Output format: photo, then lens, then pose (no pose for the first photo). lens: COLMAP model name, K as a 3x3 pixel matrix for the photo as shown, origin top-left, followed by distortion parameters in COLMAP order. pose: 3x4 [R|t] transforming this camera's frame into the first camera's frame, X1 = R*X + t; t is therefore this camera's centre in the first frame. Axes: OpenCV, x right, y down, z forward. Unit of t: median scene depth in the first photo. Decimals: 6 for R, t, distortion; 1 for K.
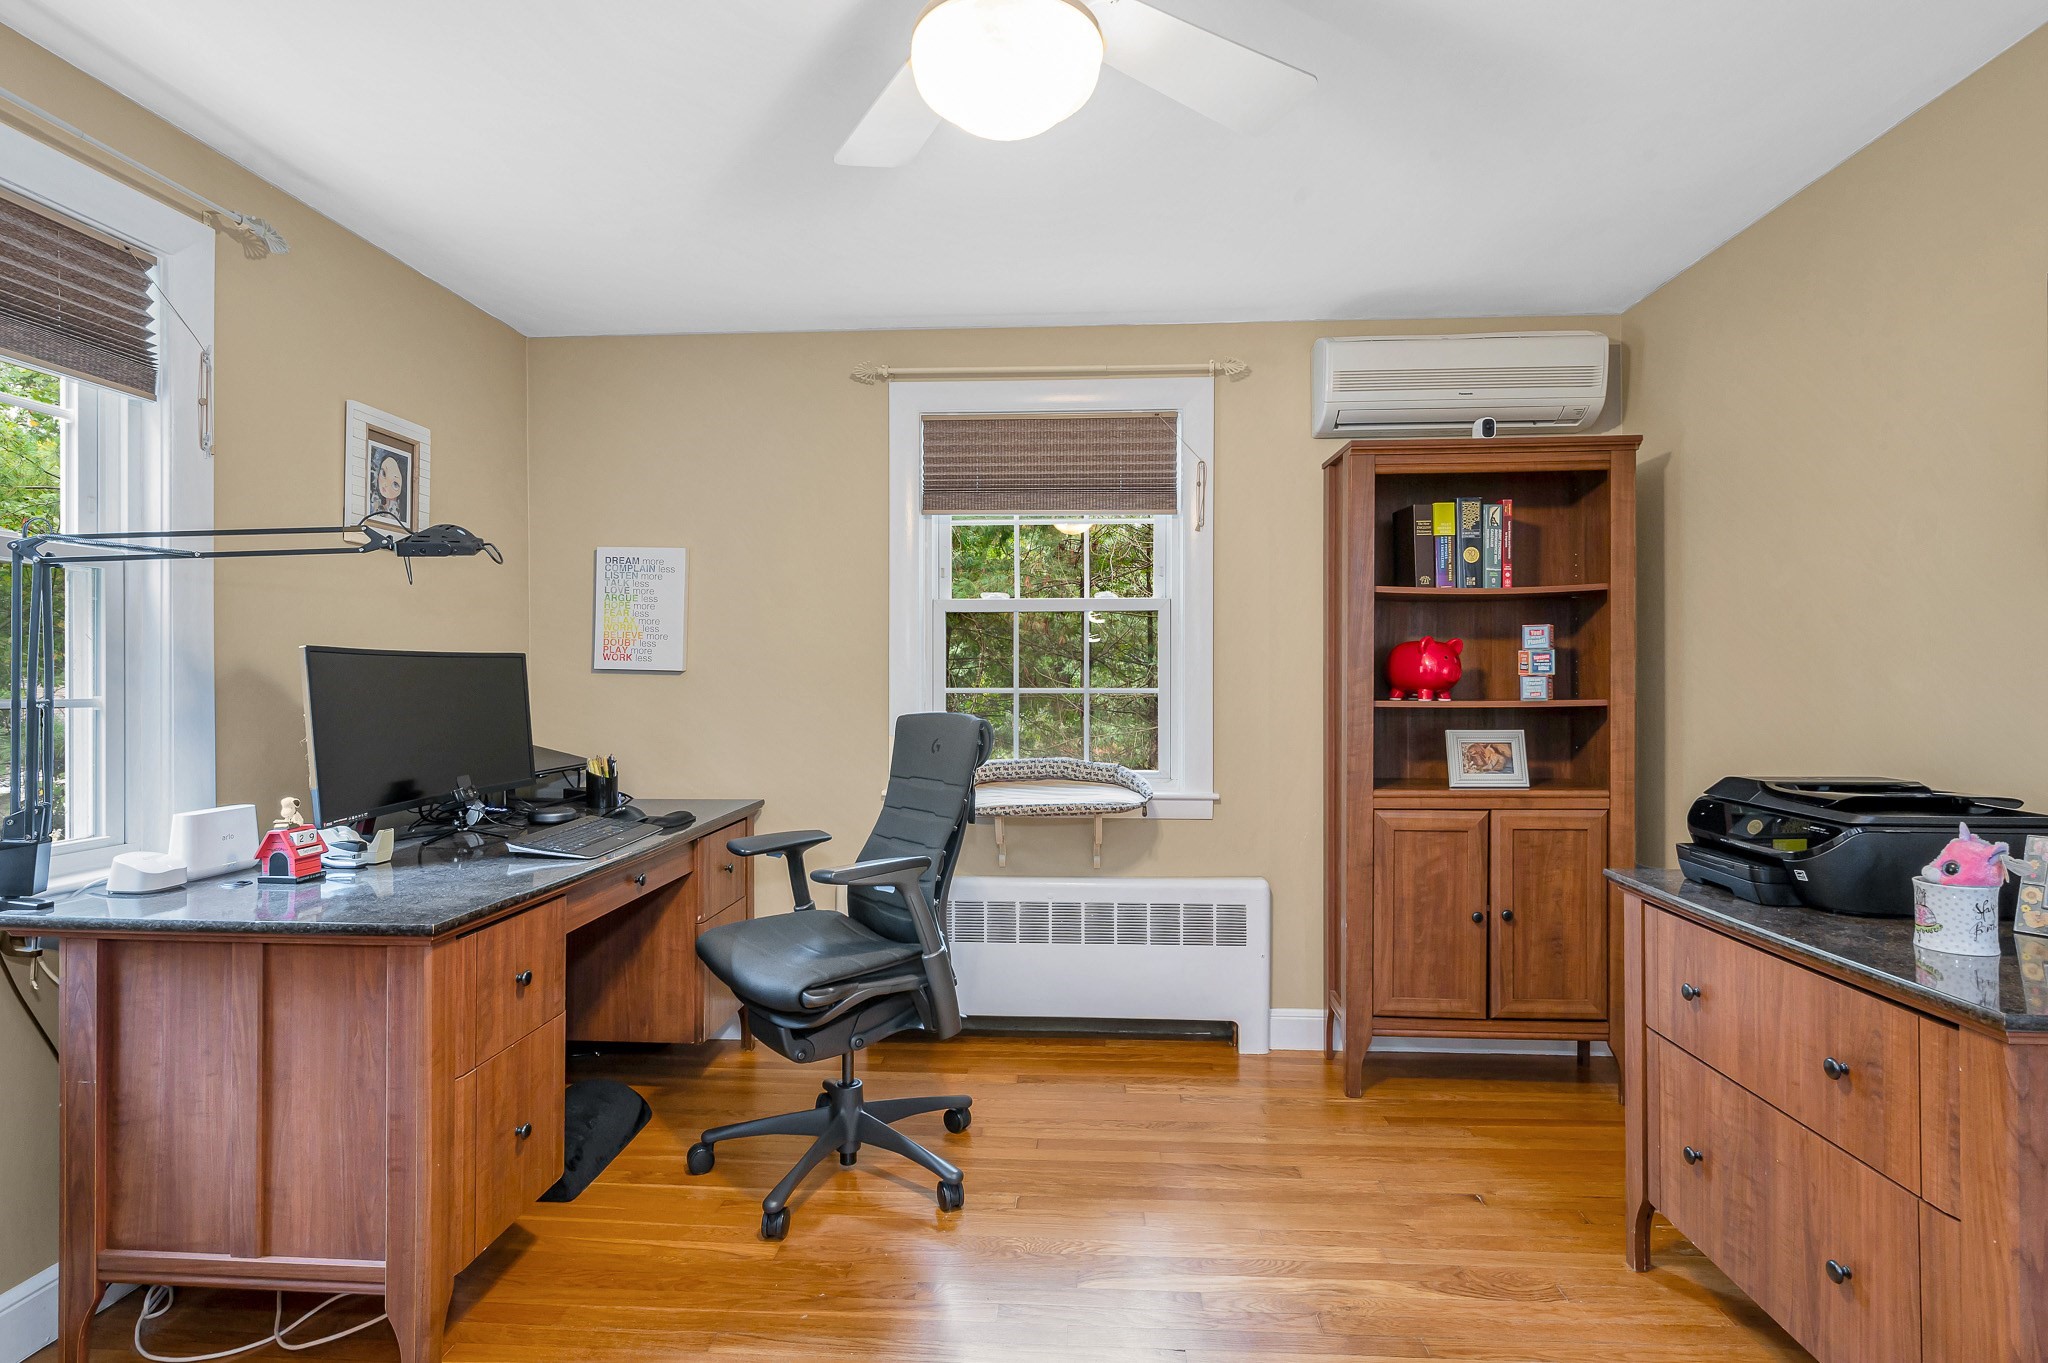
lens RADIAL K [[1042.9, 0, 1024.0], [0, 1042.9, 681.5], [0, 0, 1]] dist [0.000155, 0.000541]
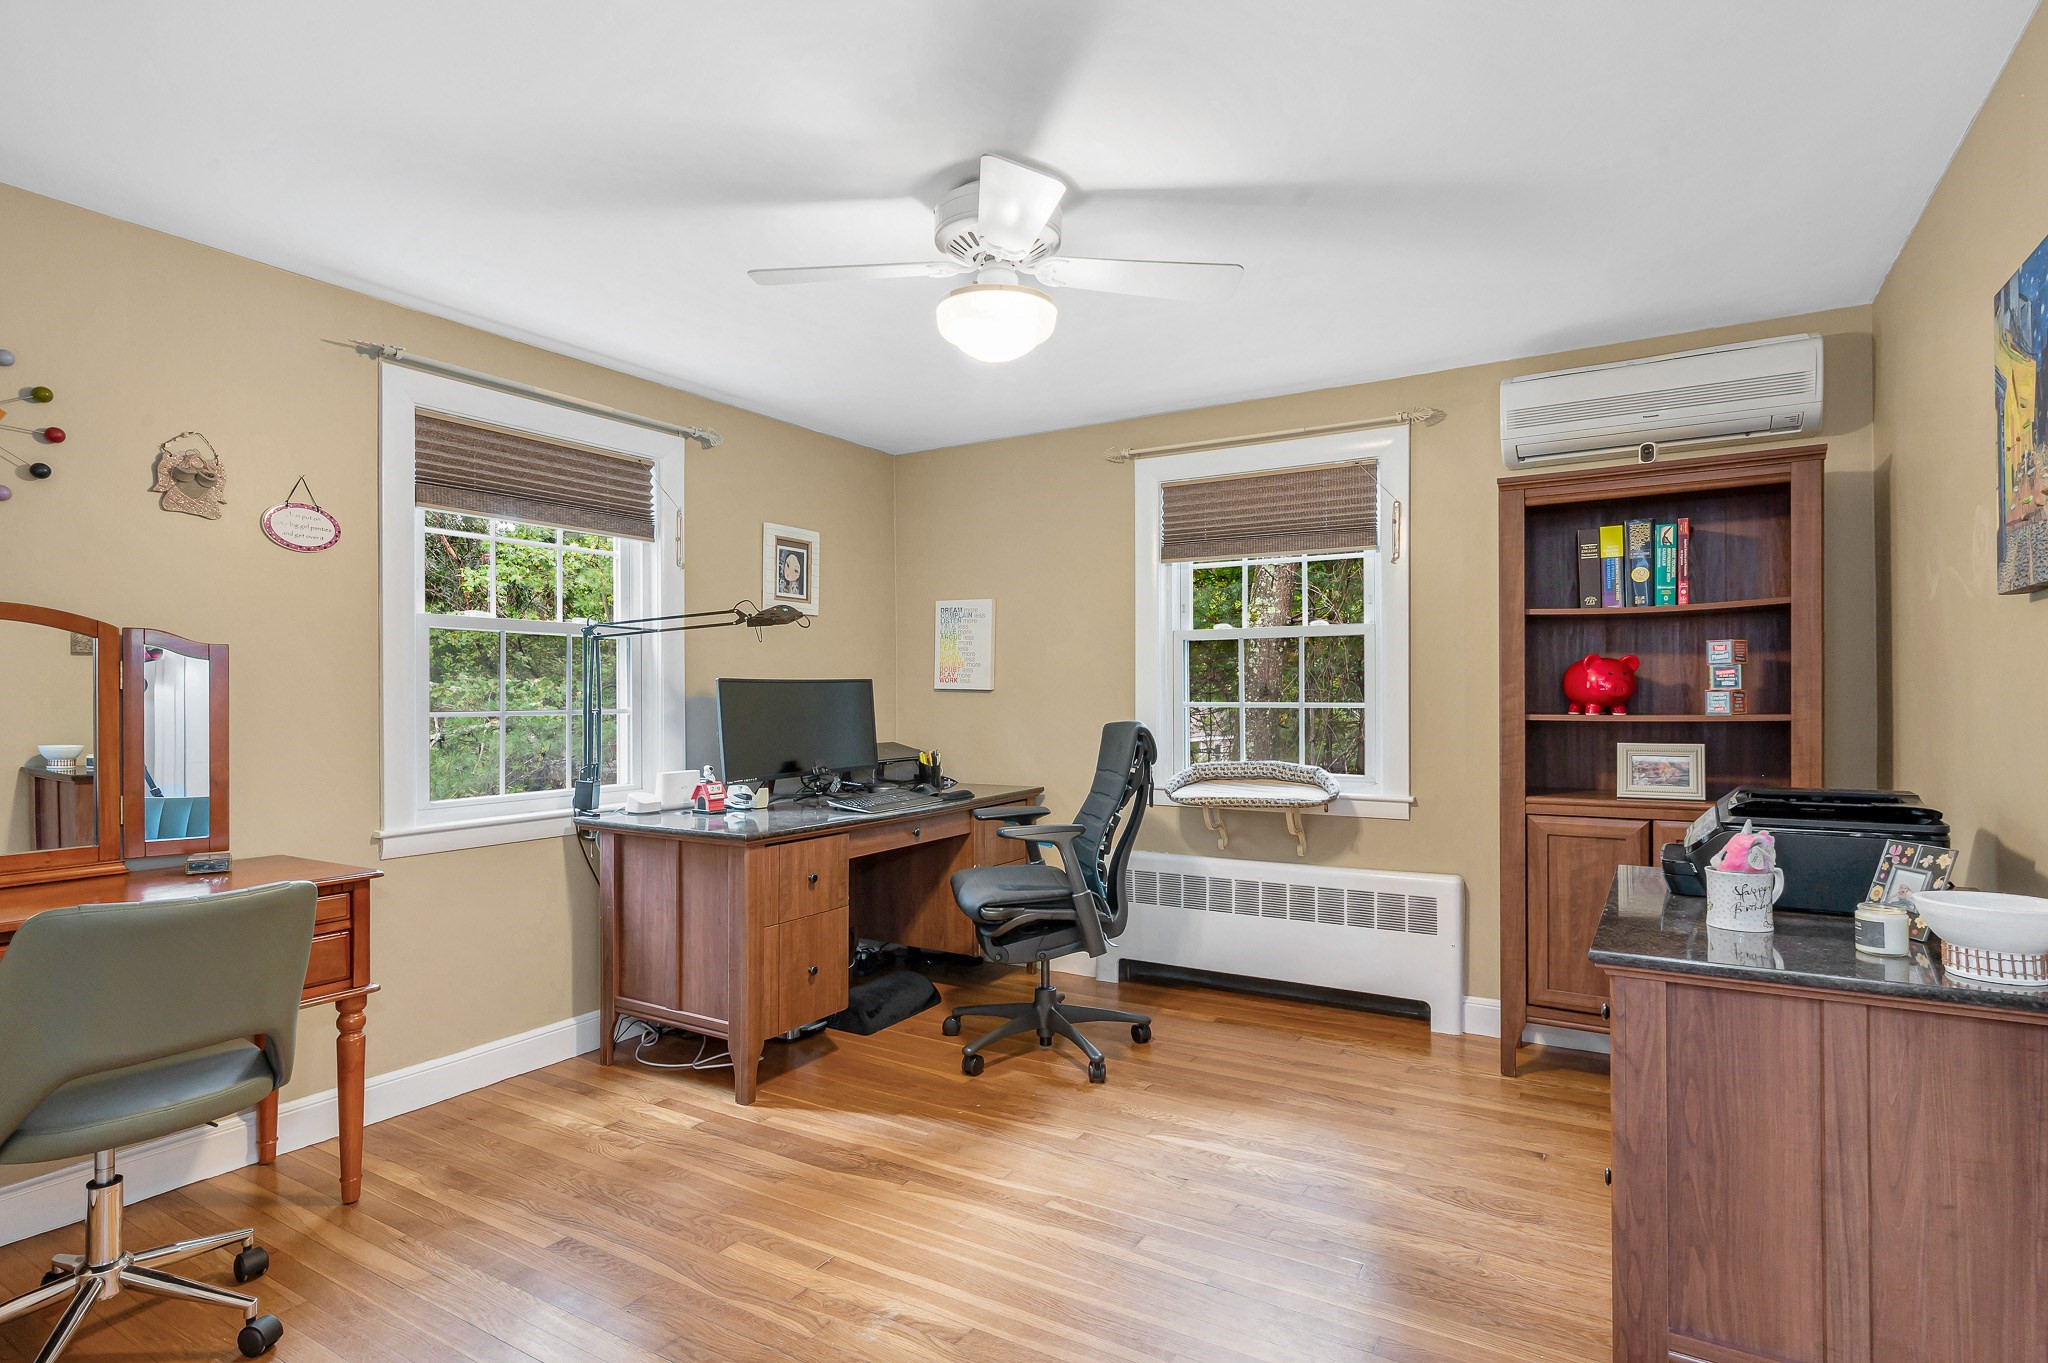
lens RADIAL K [[1025.9, 0, 1024.0], [0, 1025.9, 695.9], [0, 0, 1]] dist [0.000303, 0.000118]
pose [[0.894900, -0.002802, -0.446258, 0.337314], [0.002891, 0.999996, -0.000481, -0.001834], [0.446257, -0.000859, 0.894904, -0.189481]]
